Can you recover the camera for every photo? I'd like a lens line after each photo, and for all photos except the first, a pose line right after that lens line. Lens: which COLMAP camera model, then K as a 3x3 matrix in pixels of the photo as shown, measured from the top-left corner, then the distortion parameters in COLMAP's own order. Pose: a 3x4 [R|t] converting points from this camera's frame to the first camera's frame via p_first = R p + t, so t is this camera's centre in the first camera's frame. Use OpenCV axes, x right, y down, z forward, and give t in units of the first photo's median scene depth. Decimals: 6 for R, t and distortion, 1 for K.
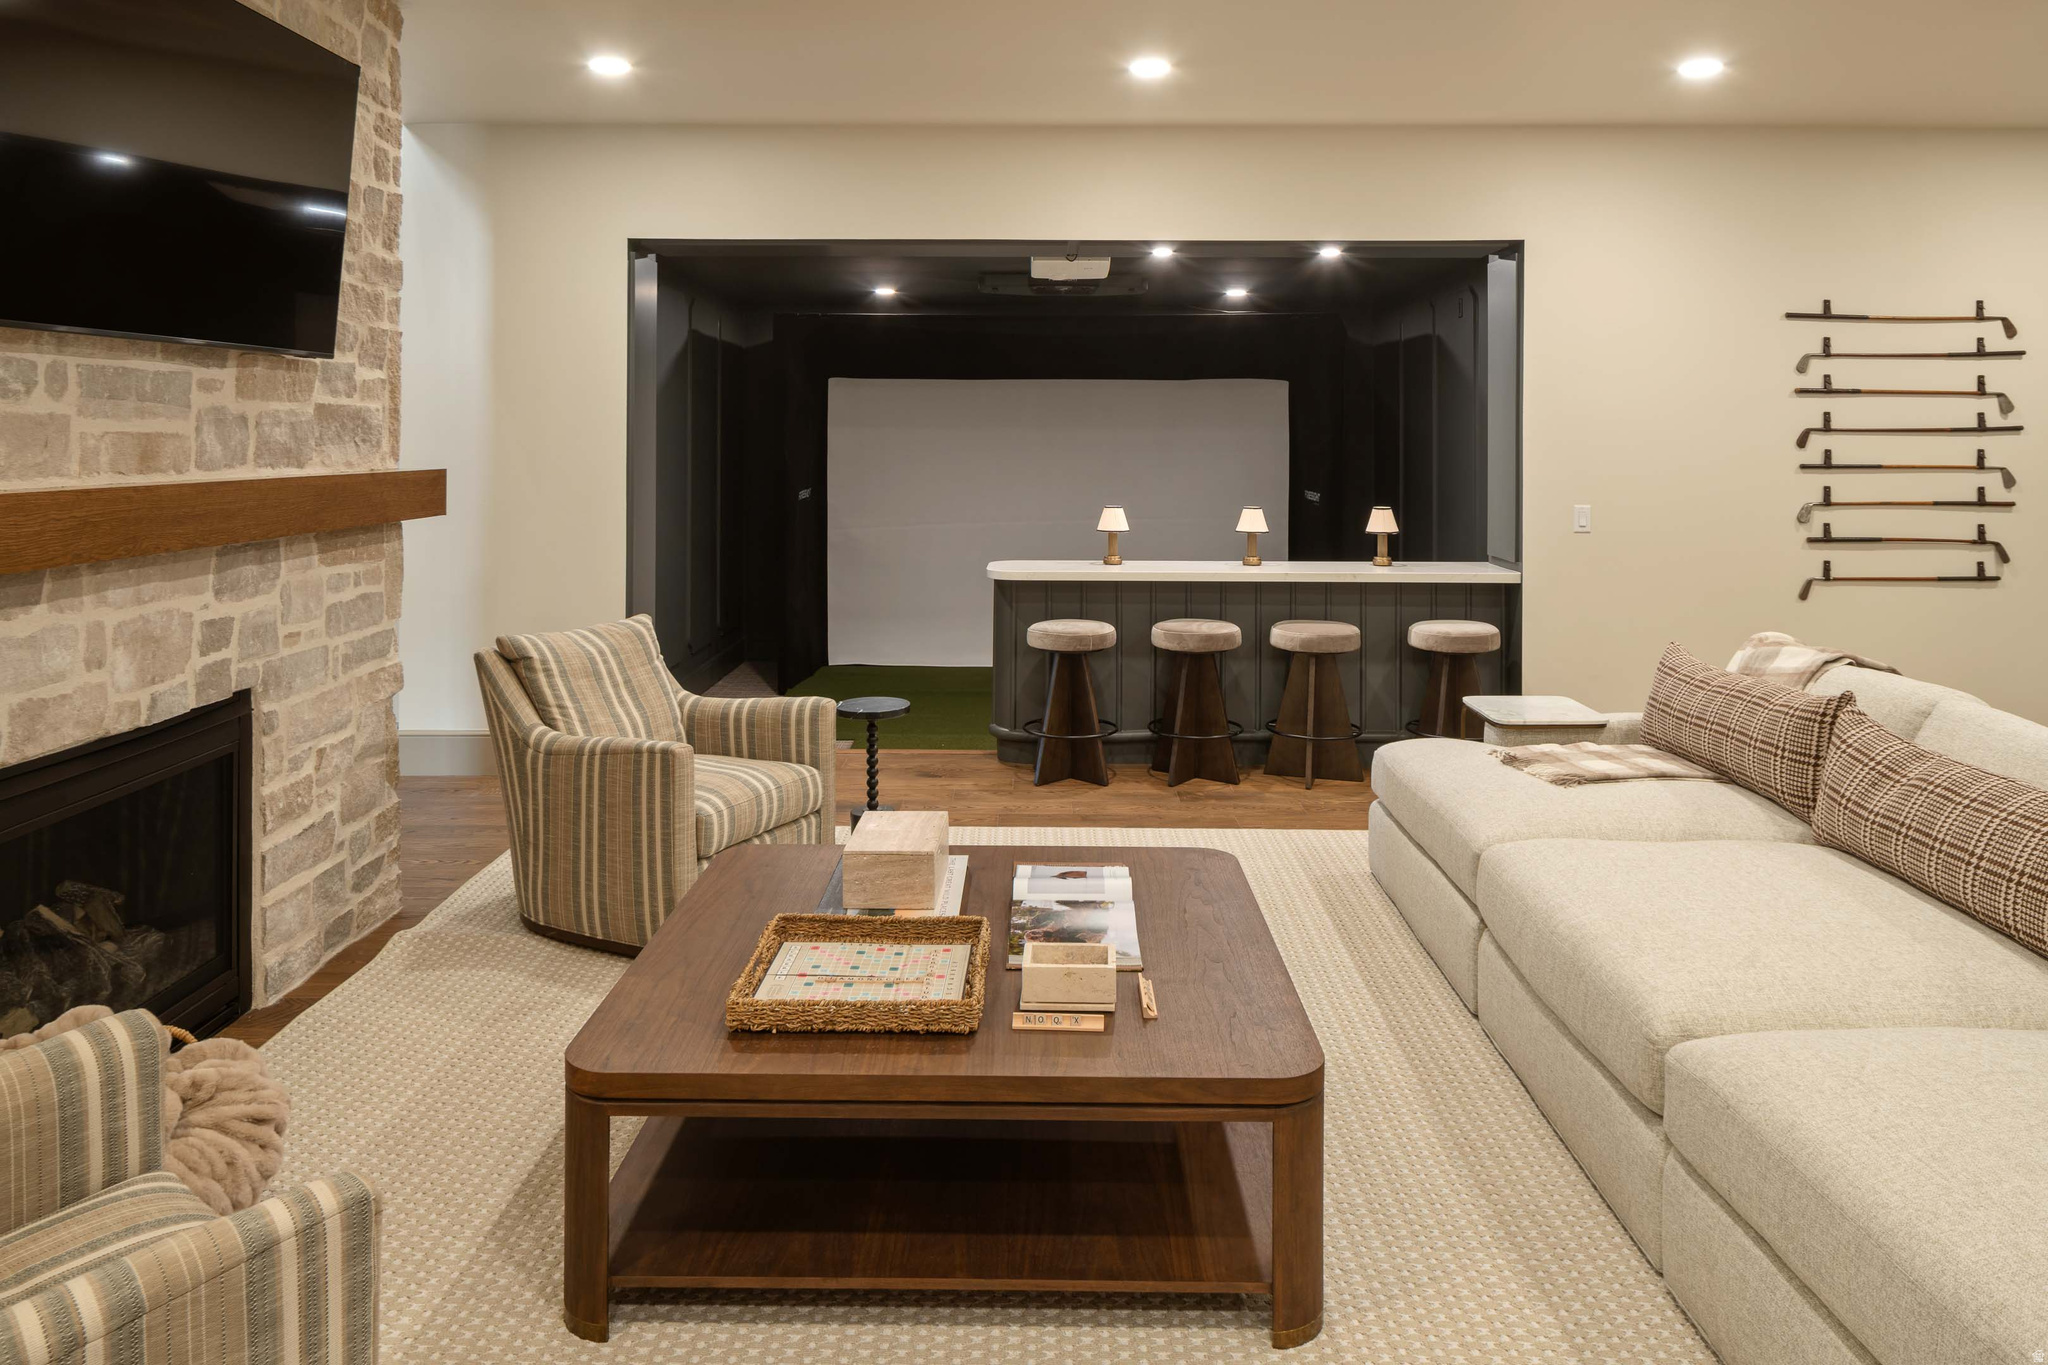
lens RADIAL K [[1380.5, 0, 1024.0], [0, 1380.5, 682.5], [0, 0, 1]] dist [0.001913, 0.002559]
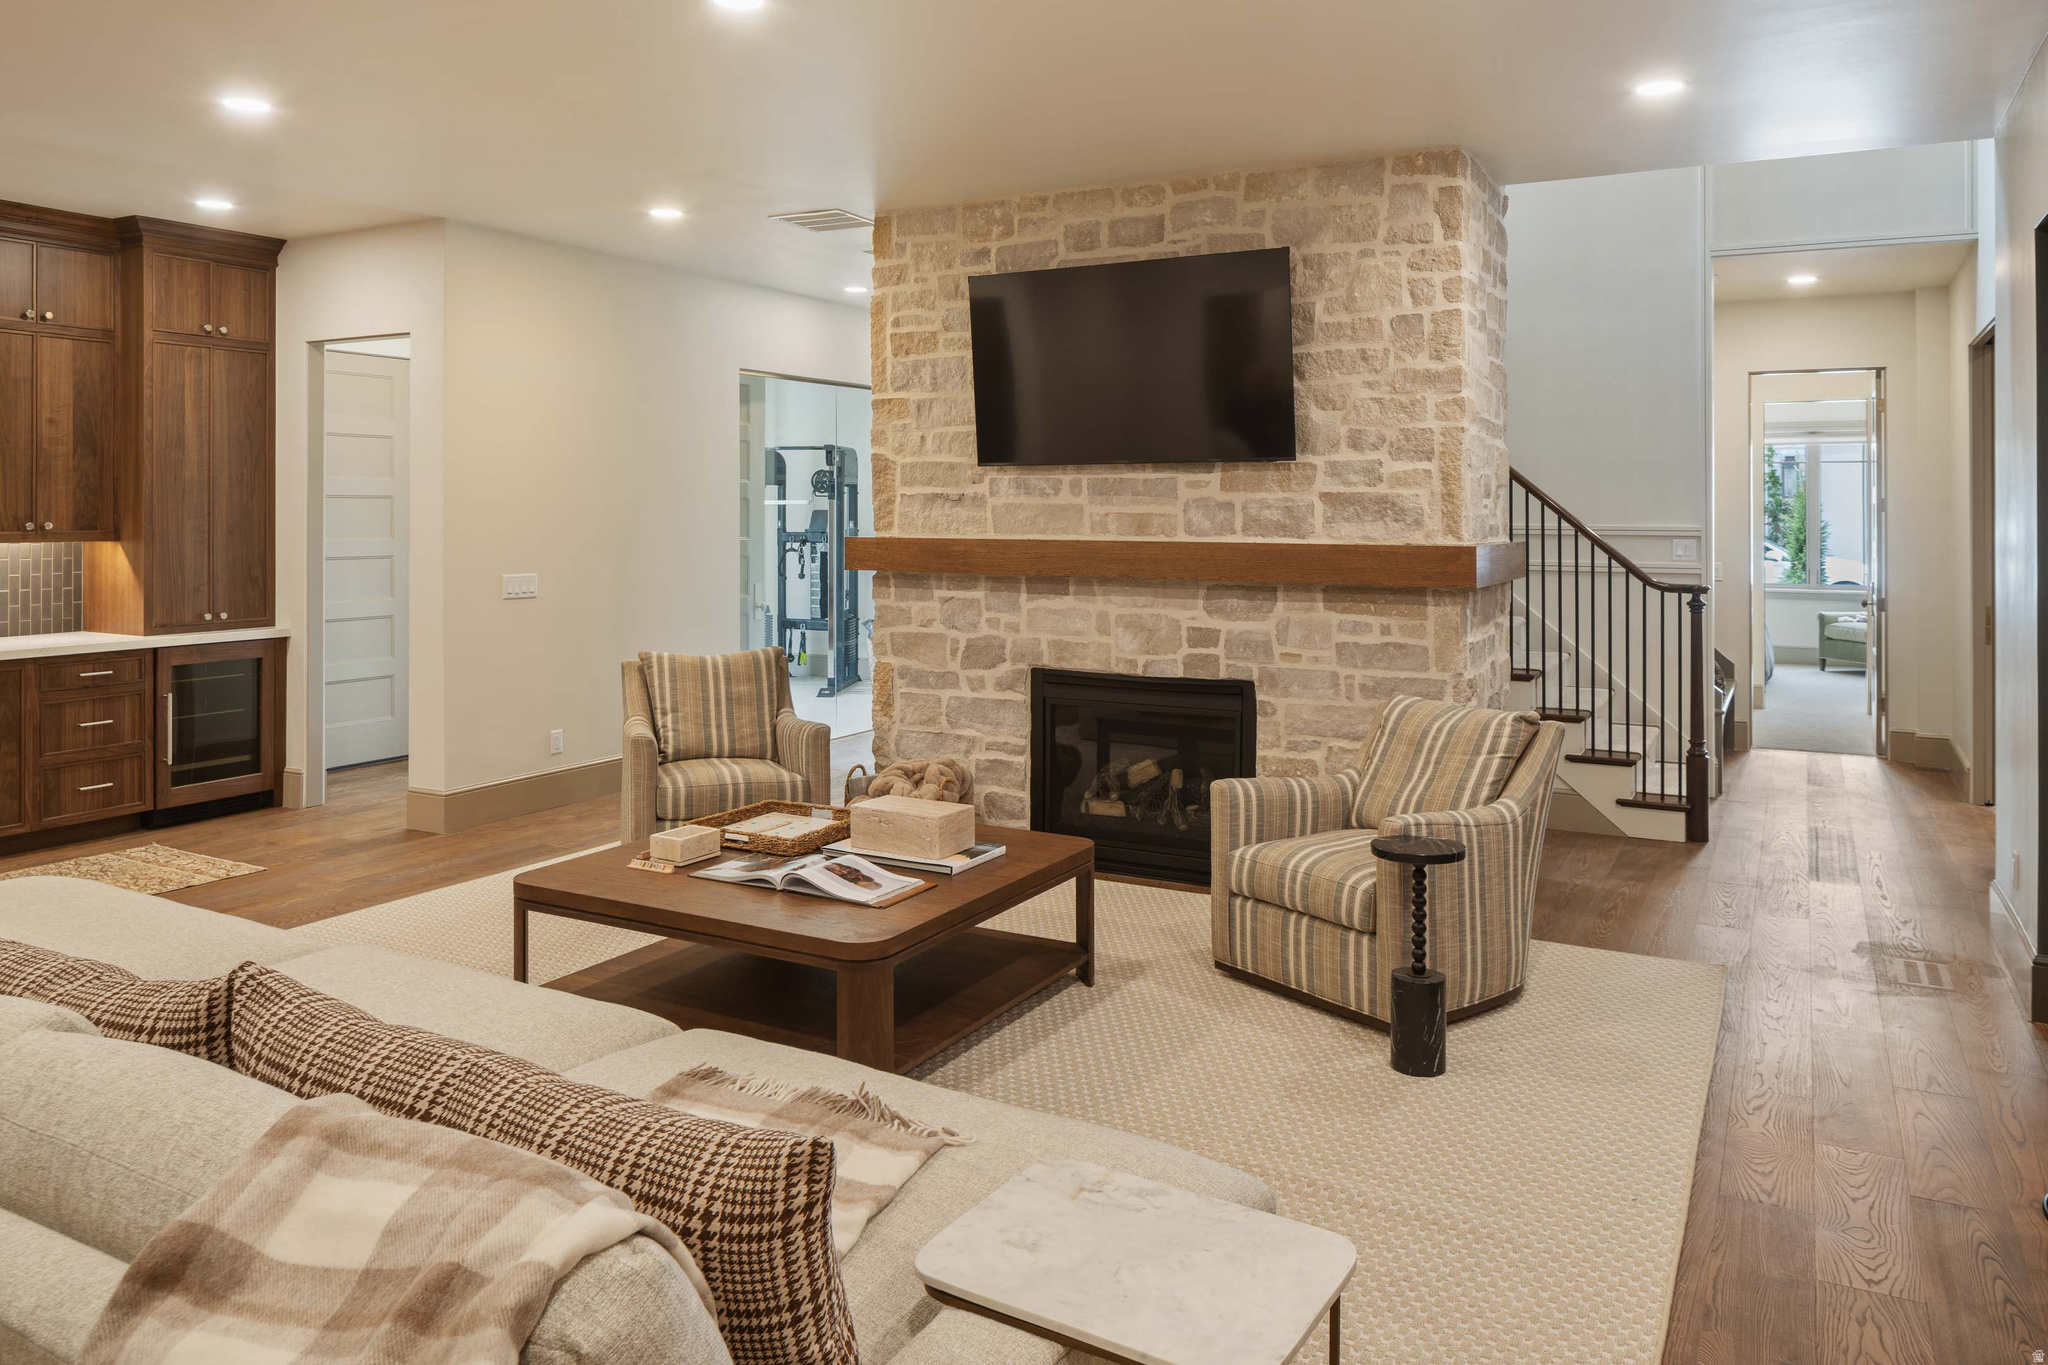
lens RADIAL K [[1380.5, 0, 1024.0], [0, 1380.5, 682.5], [0, 0, 1]] dist [0.001913, 0.002559]
pose [[-0.473223, 0.139016, -0.869905, 0.883206], [-0.143980, 0.961988, 0.232055, -0.313979], [0.869097, 0.235063, -0.435219, 1.469539]]
